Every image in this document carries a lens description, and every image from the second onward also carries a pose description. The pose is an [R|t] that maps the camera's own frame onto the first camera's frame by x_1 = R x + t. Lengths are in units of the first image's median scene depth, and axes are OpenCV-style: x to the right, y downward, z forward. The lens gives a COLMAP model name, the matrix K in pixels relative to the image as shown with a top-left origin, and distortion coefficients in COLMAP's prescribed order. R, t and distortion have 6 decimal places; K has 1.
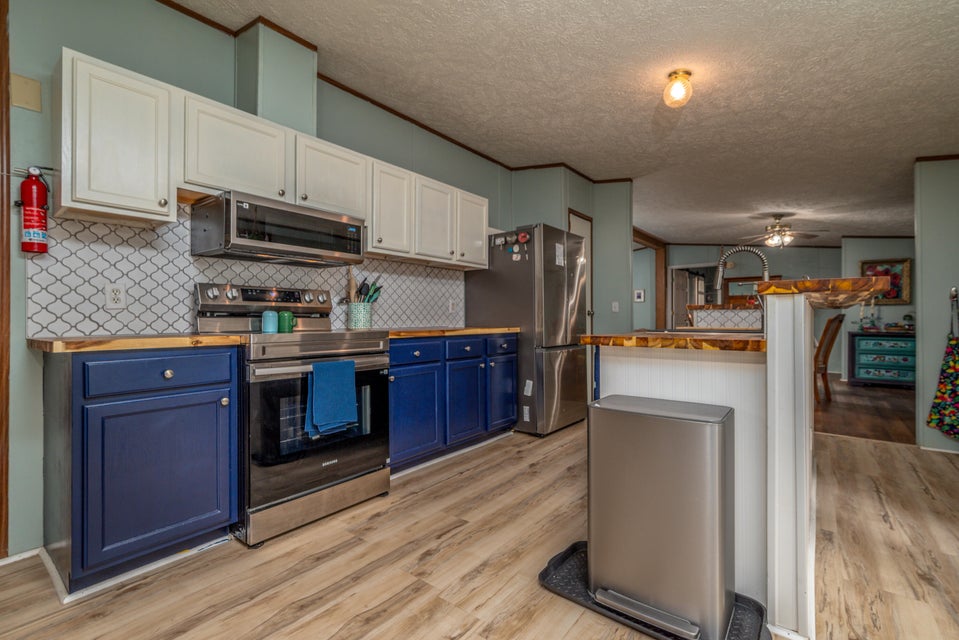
lens RADIAL K [[420.8, 0, 479.2], [0, 420.8, 316.5], [0, 0, 1]] dist [-0.001443, -0.000766]
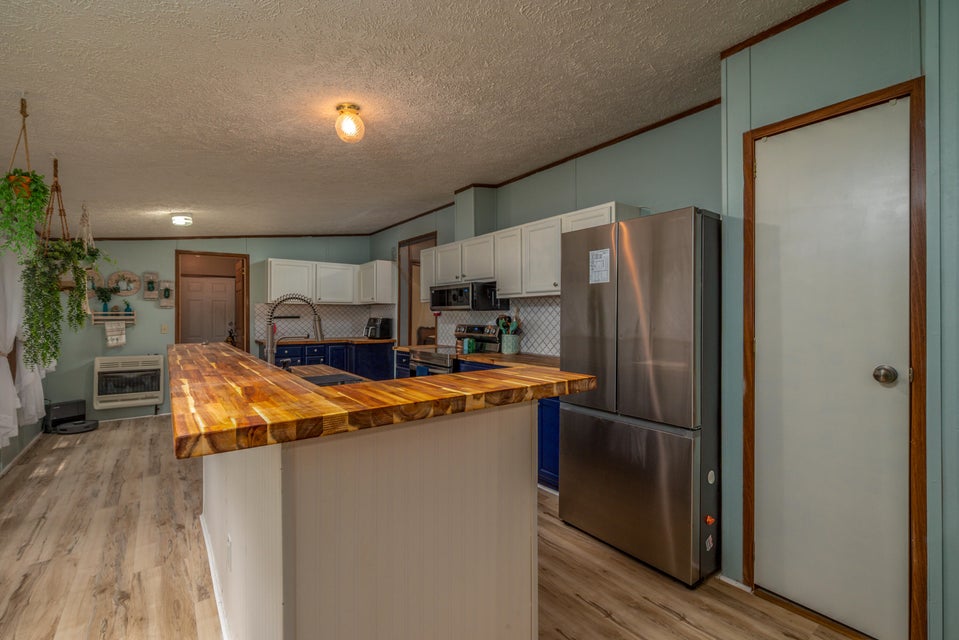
lens RADIAL K [[420.8, 0, 484.2], [0, 420.8, 314.4], [0, 0, 1]] dist [-0.001443, -0.000766]
pose [[-0.236354, -0.000485, -0.971667, 1.231649], [0.008056, 0.999965, -0.002459, -0.106974], [0.971634, -0.008409, -0.236342, 1.418337]]
